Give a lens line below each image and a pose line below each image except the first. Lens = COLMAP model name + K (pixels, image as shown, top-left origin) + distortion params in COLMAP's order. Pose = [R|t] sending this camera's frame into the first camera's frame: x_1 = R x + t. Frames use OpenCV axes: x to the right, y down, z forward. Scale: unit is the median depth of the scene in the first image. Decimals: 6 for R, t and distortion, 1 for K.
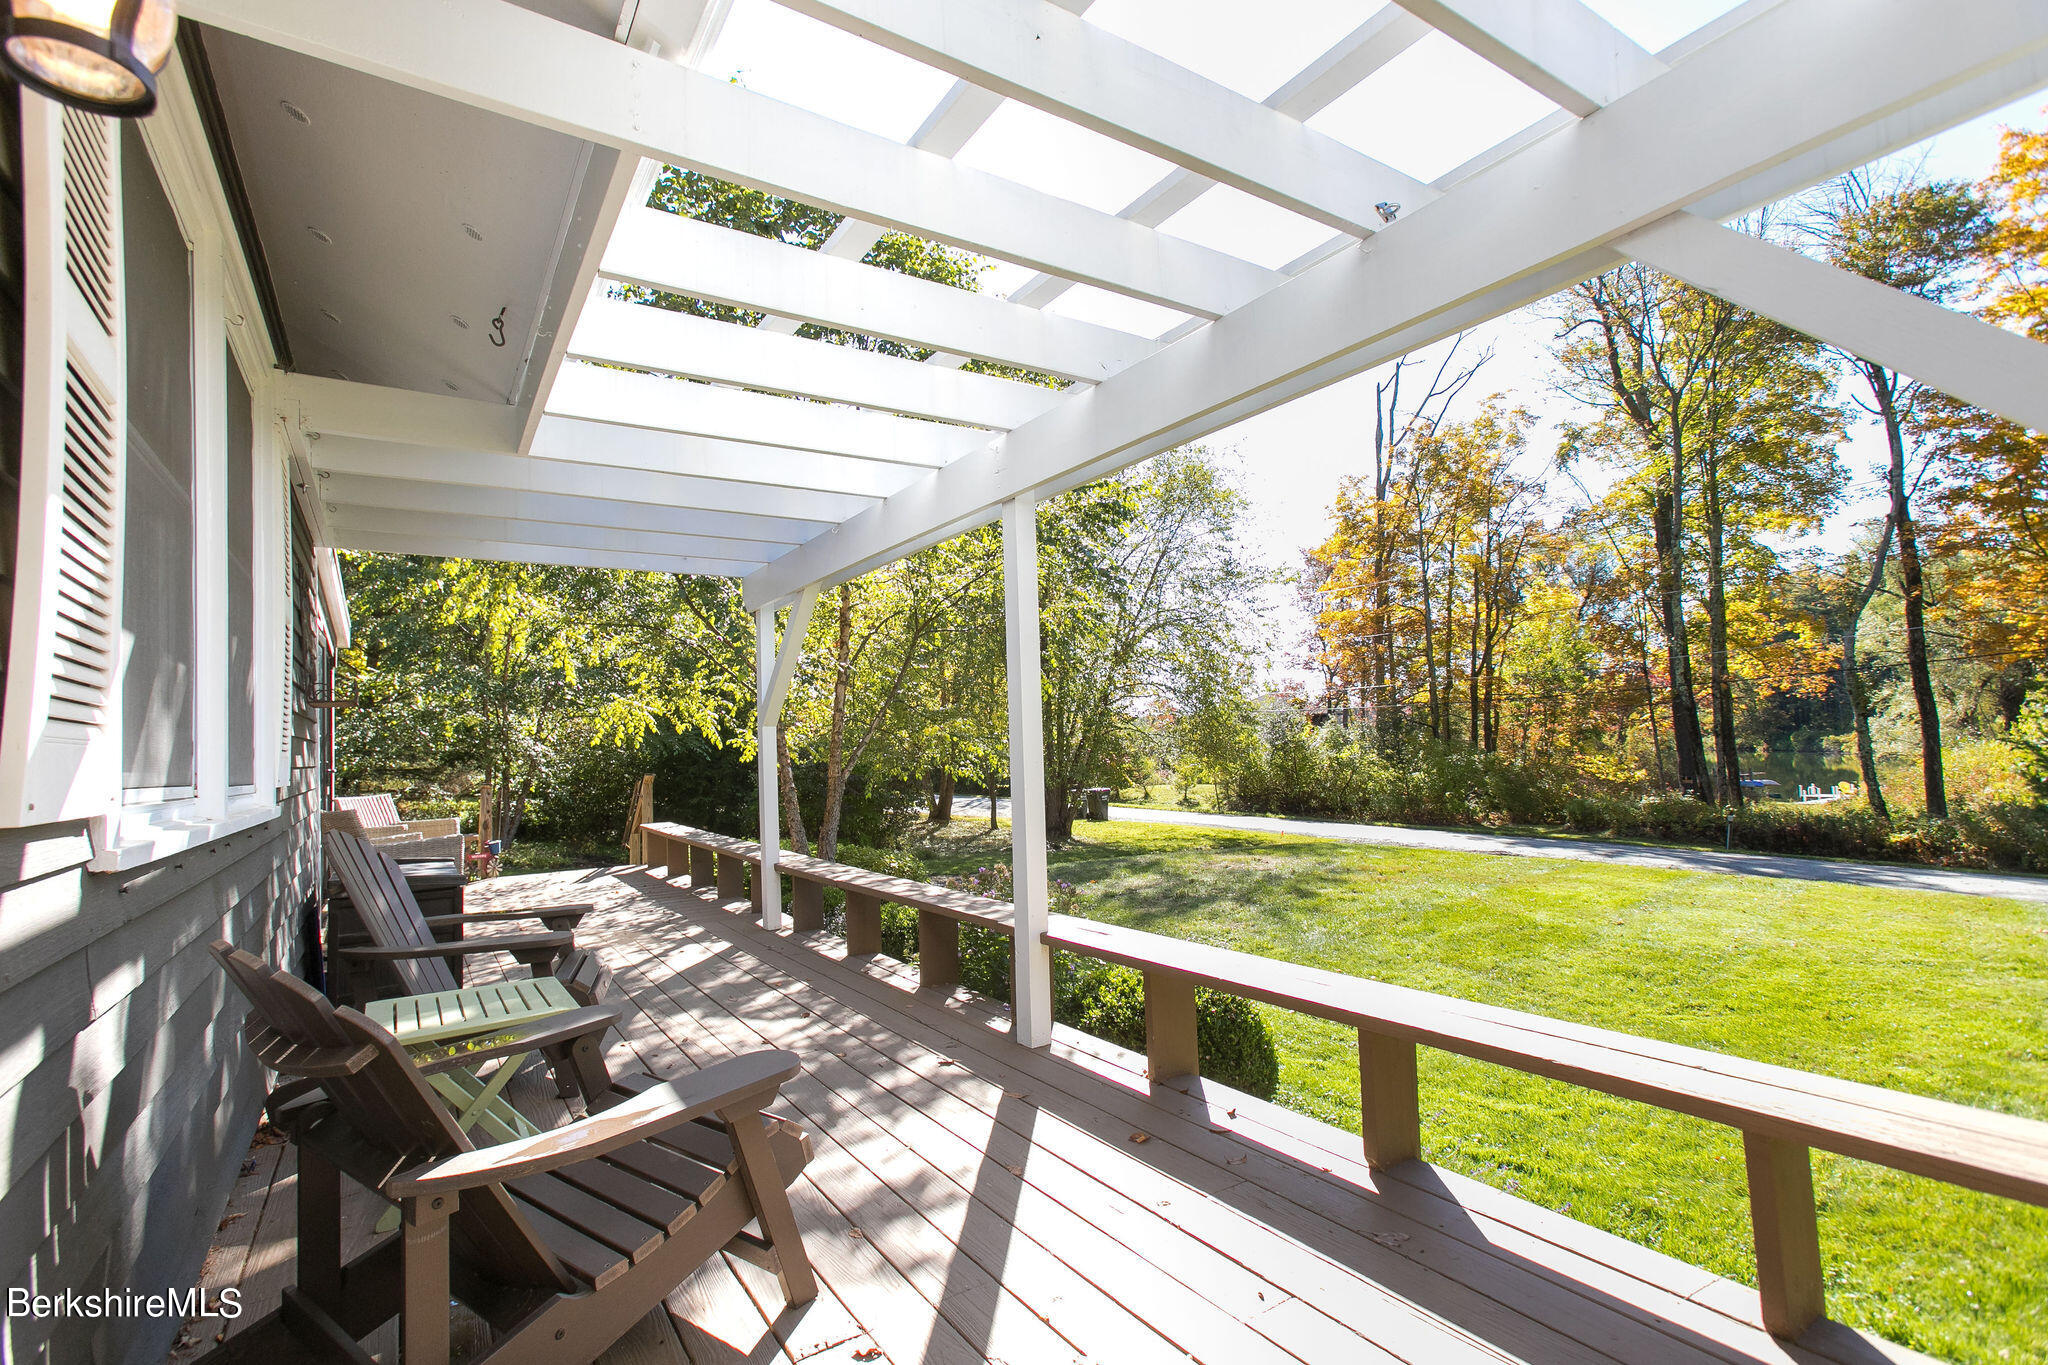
lens RADIAL K [[931.7, 0, 1028.8], [0, 931.7, 701.7], [0, 0, 1]] dist [0.024763, 0.007820]
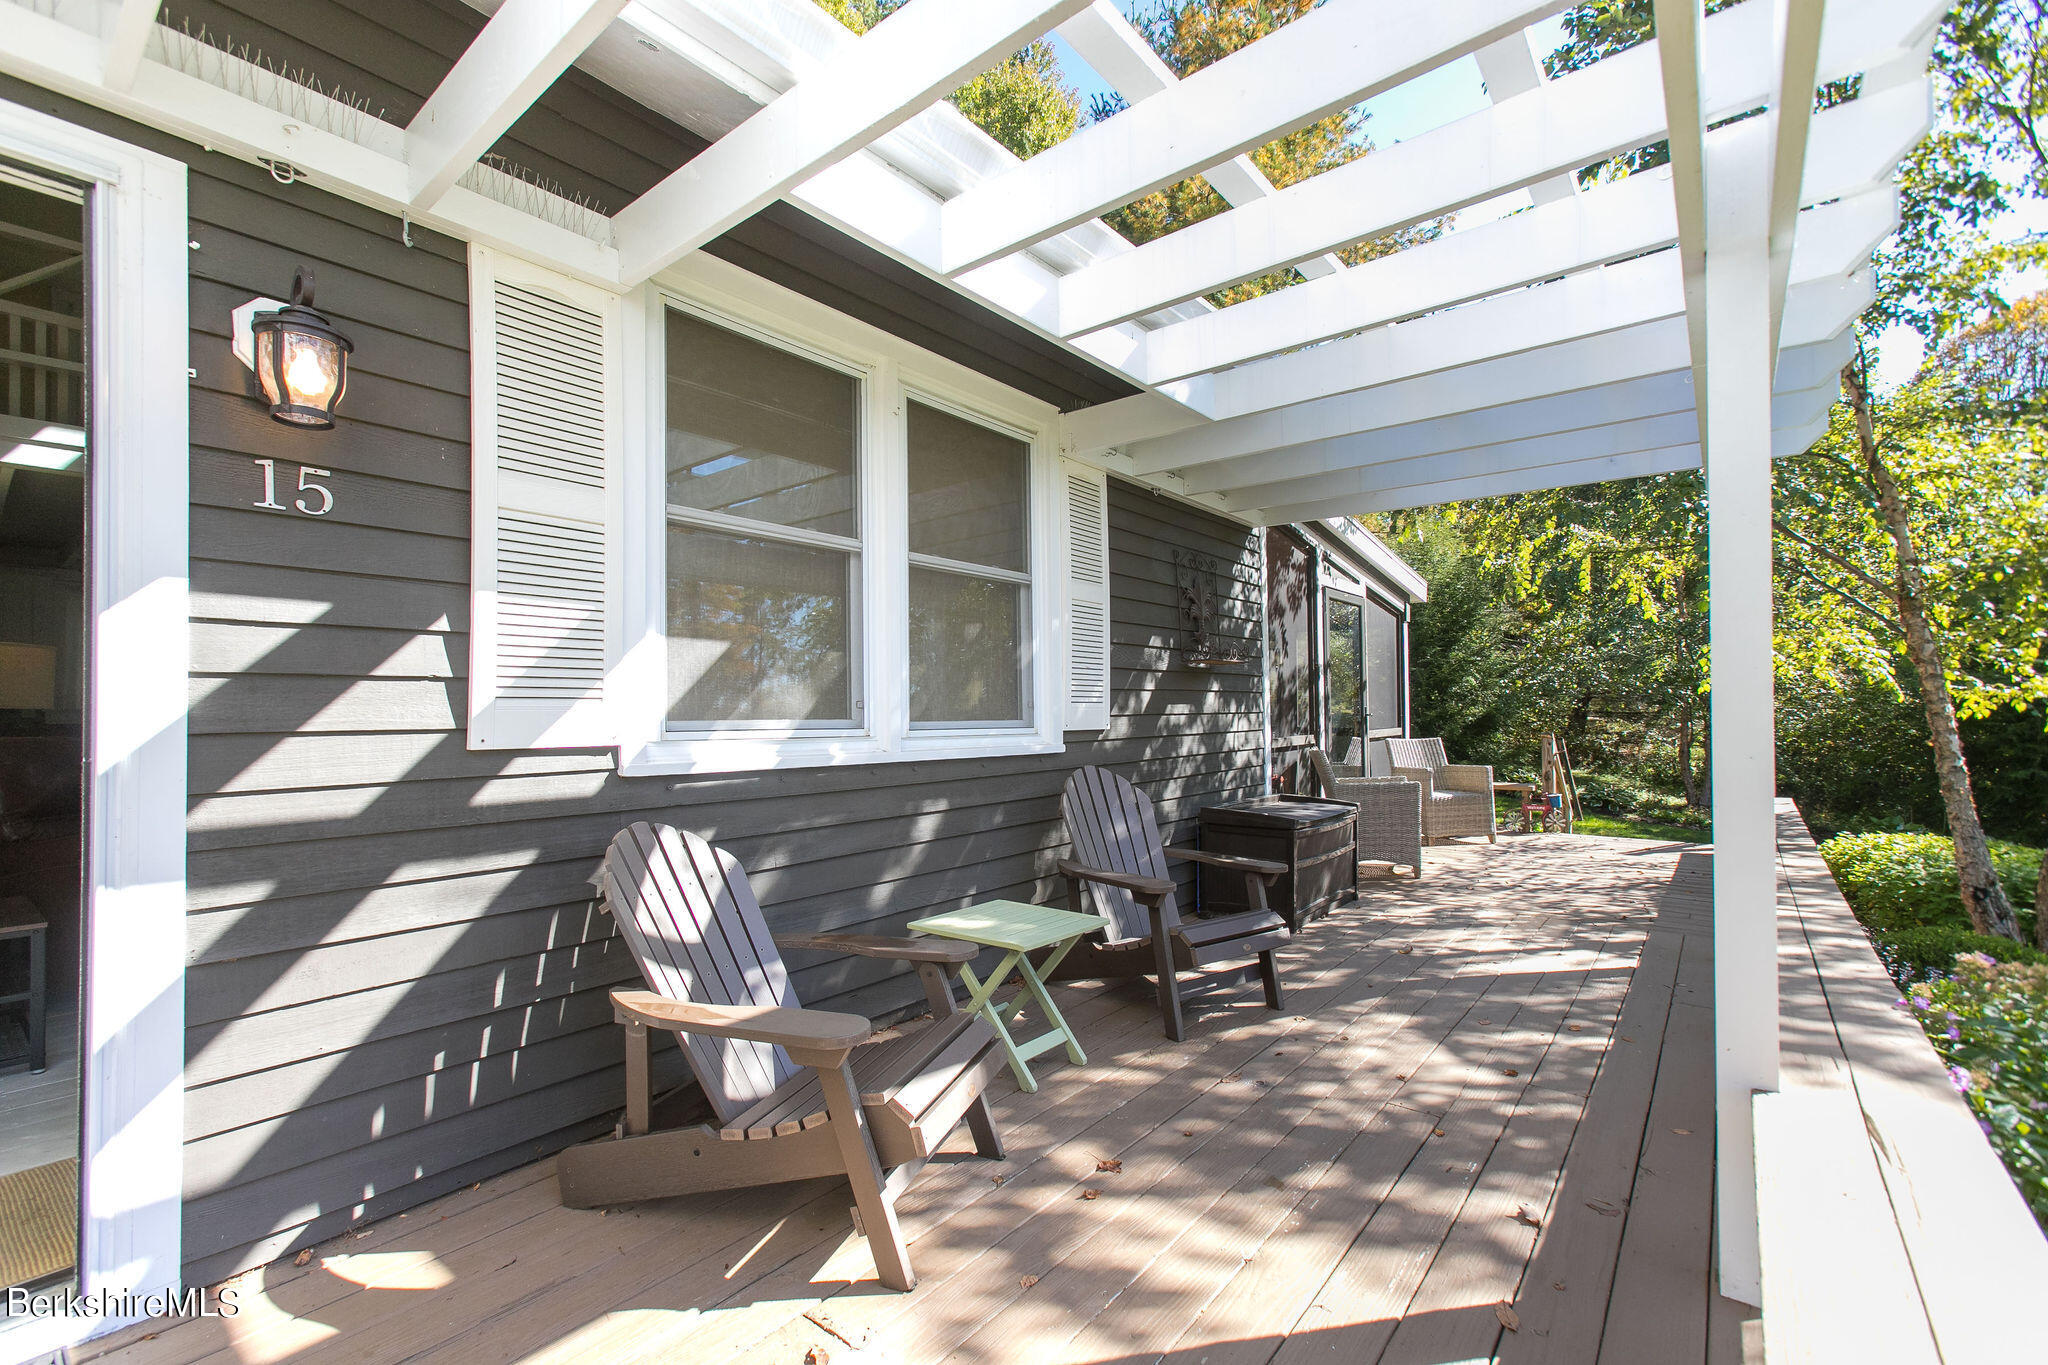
lens RADIAL K [[931.7, 0, 994.6], [0, 931.7, 680.3], [0, 0, 1]] dist [0.024763, 0.007820]
pose [[0.292362, -0.005722, -0.956291, 0.360745], [0.045624, 0.998927, 0.007972, 0.004662], [0.955219, -0.045961, 0.292309, 0.430039]]
